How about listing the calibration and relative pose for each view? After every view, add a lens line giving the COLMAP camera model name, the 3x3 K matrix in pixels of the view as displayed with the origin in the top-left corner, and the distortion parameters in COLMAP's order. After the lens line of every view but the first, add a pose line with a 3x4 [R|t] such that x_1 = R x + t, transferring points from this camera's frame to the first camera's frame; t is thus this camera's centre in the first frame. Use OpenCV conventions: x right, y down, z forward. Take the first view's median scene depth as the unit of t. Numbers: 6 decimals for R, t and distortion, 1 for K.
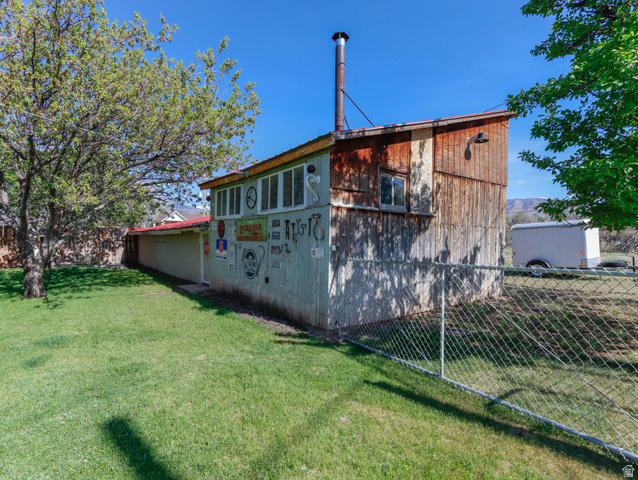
lens RADIAL K [[328.1, 0, 318.4], [0, 328.1, 242.8], [0, 0, 1]] dist [-0.001579, -0.000215]
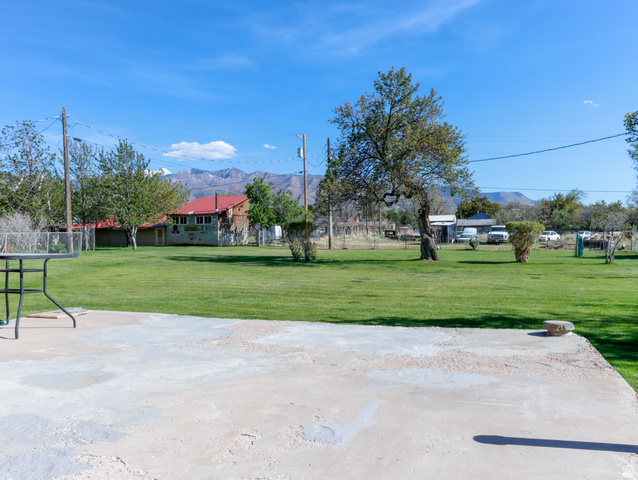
lens RADIAL K [[486.4, 0, 319.0], [0, 486.4, 238.7], [0, 0, 1]] dist [-0.004802, 0.002835]
pose [[0.818866, -0.034542, 0.572945, -2.424340], [0.024231, 0.999378, 0.025619, -0.025544], [-0.573474, -0.007095, 0.819193, -4.973038]]
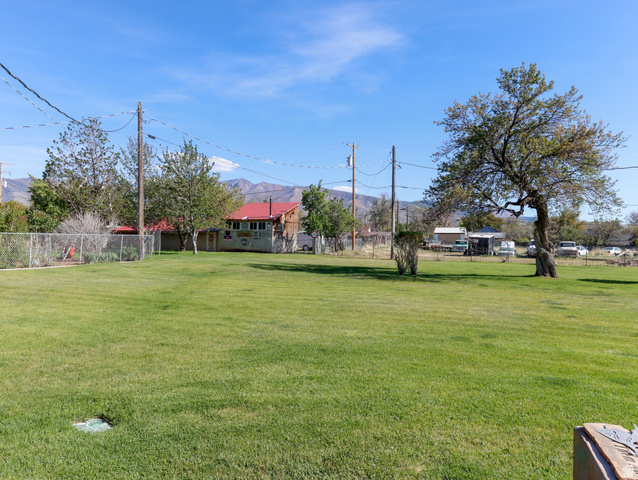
lens RADIAL K [[446.8, 0, 319.2], [0, 446.8, 240.6], [0, 0, 1]] dist [-0.007450, 0.001167]
pose [[0.818310, -0.004760, 0.574757, -2.666281], [-0.003972, 0.999895, 0.013936, -0.035955], [-0.574763, -0.013687, 0.818206, -4.117731]]
